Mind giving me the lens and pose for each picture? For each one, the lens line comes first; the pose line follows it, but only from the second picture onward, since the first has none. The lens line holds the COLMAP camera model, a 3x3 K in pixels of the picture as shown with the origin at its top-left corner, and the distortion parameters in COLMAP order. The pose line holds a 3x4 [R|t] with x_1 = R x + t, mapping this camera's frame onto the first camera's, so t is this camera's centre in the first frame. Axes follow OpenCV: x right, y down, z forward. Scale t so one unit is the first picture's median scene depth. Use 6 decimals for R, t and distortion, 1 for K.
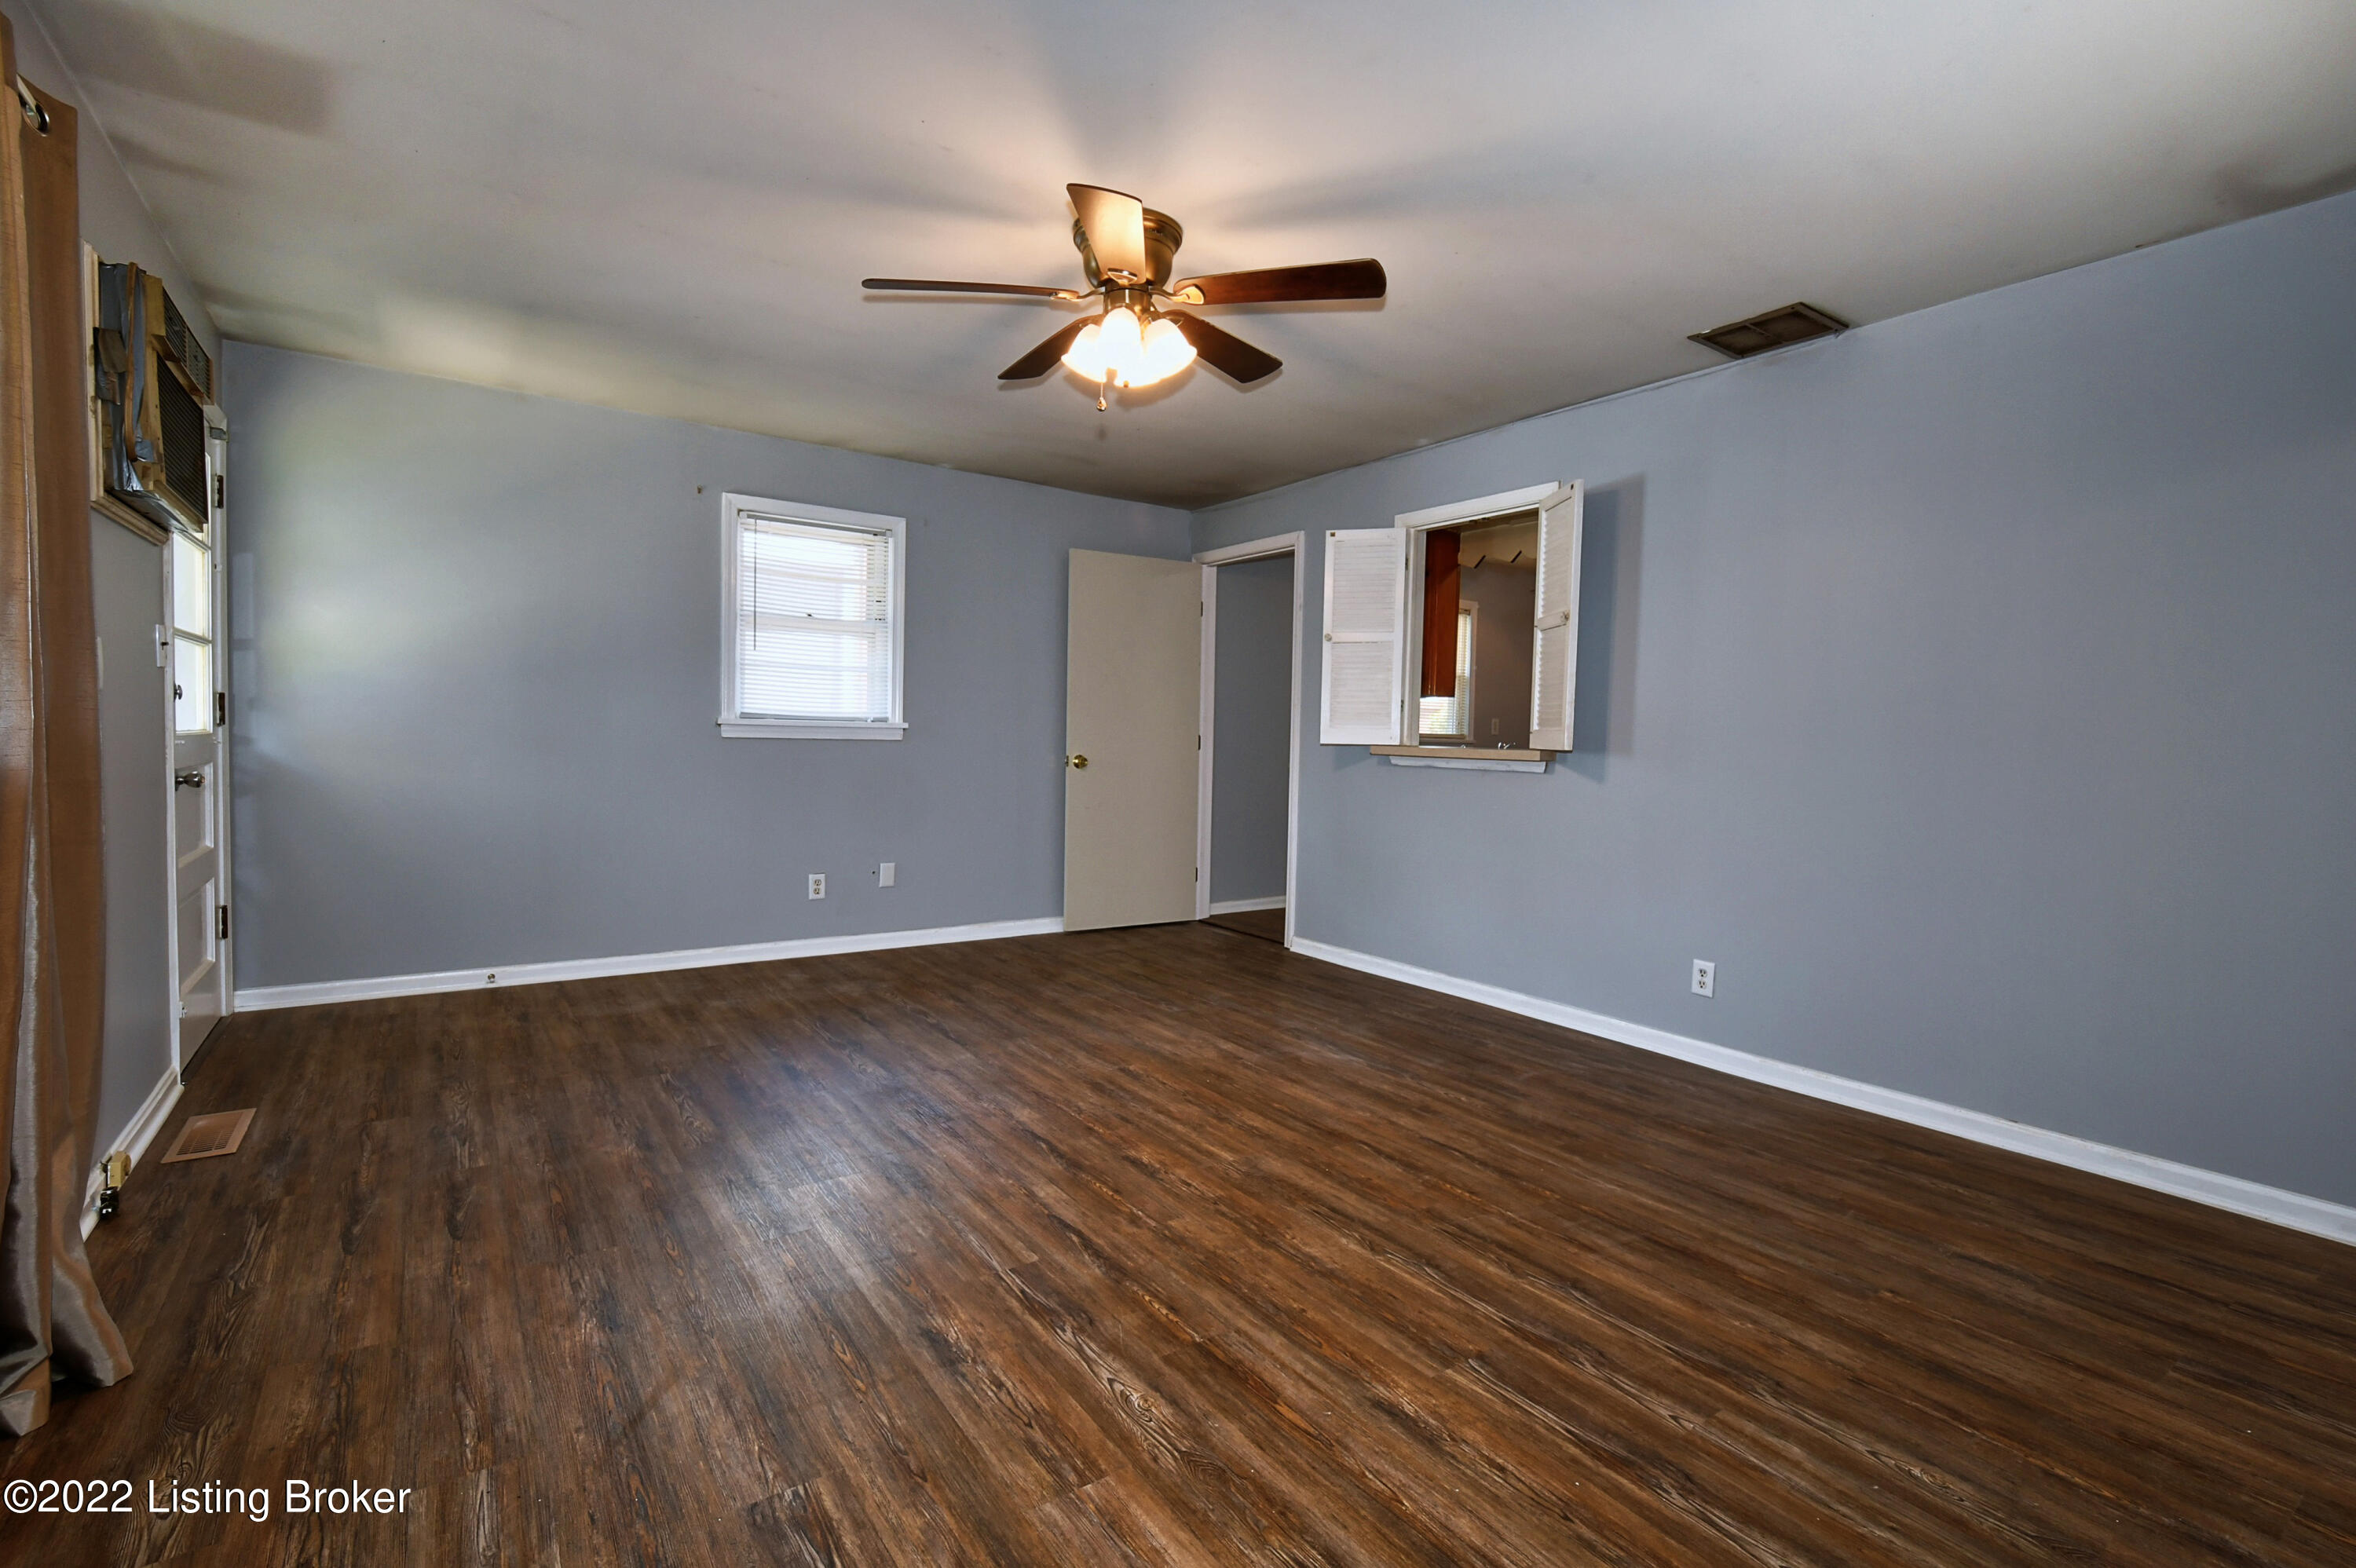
lens RADIAL K [[1061.6, 0, 1177.6], [0, 1061.6, 740.2], [0, 0, 1]] dist [-0.001405, -0.000731]
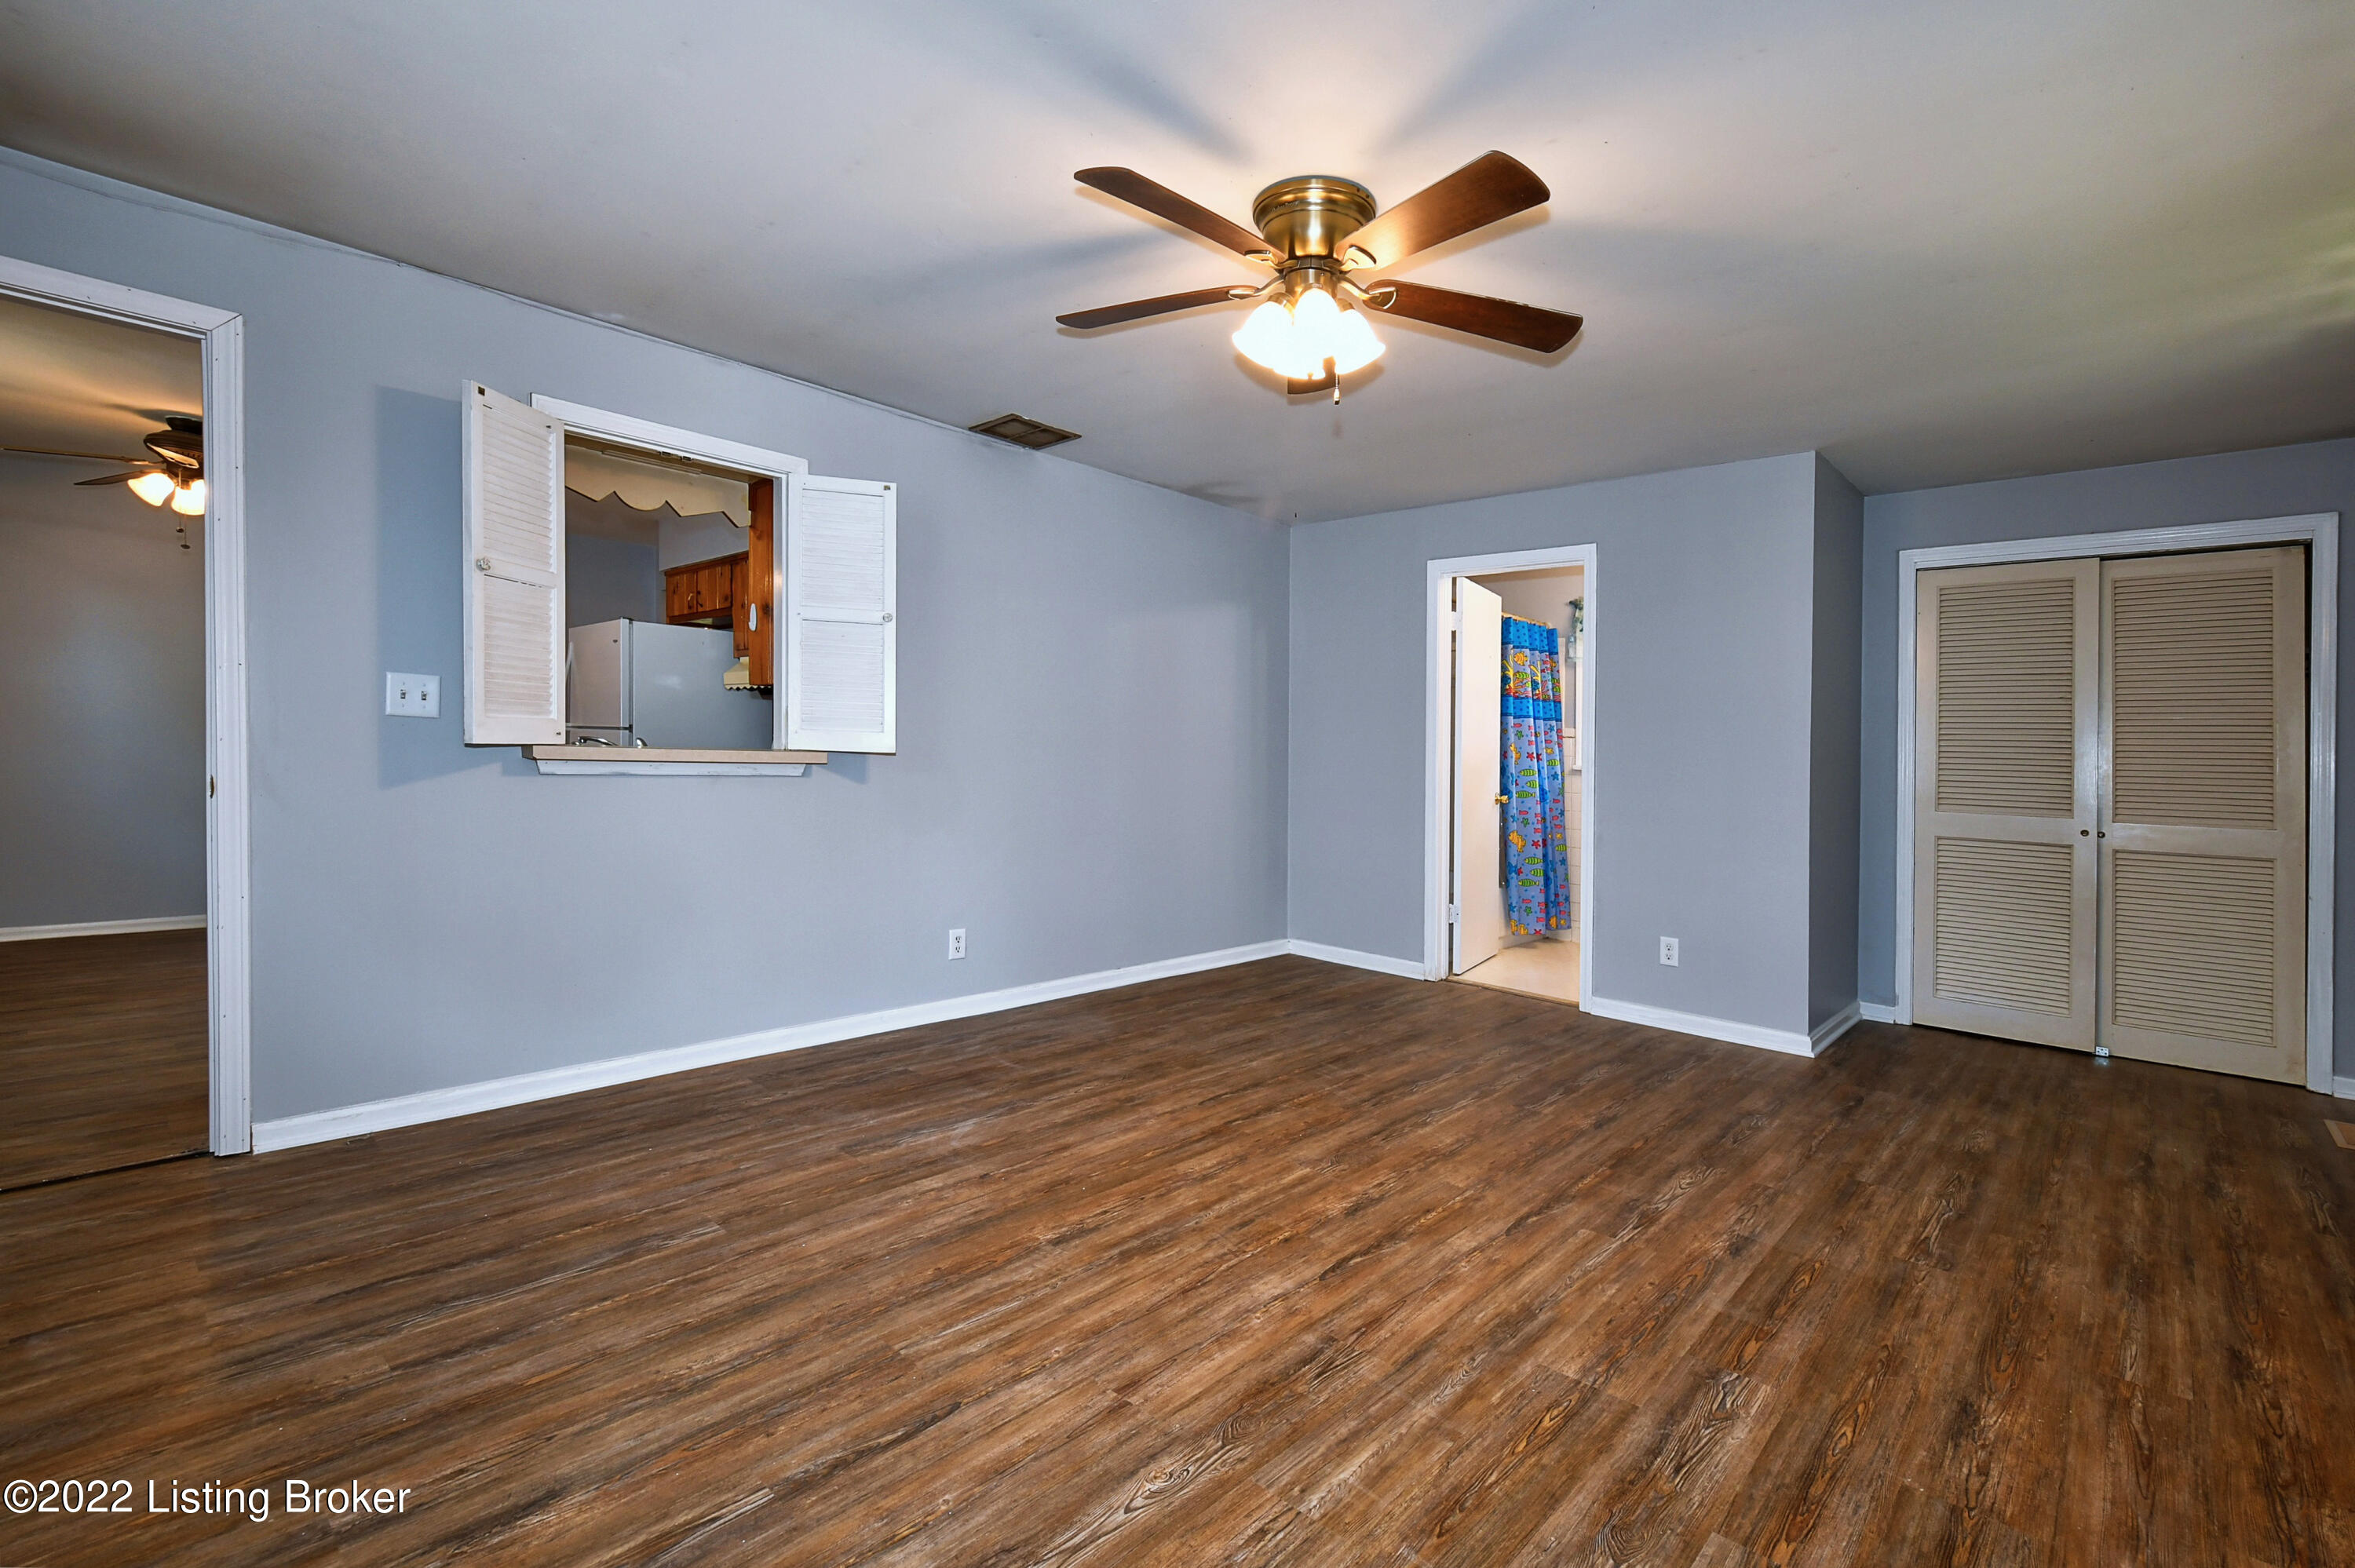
lens RADIAL K [[1061.1, 0, 1177.1], [0, 1061.1, 740.3], [0, 0, 1]] dist [-0.001405, -0.000731]
pose [[-0.212265, -0.025341, 0.976883, -0.845187], [-0.031501, 0.999322, 0.019078, -0.036148], [-0.976704, -0.026723, -0.212920, 1.243614]]
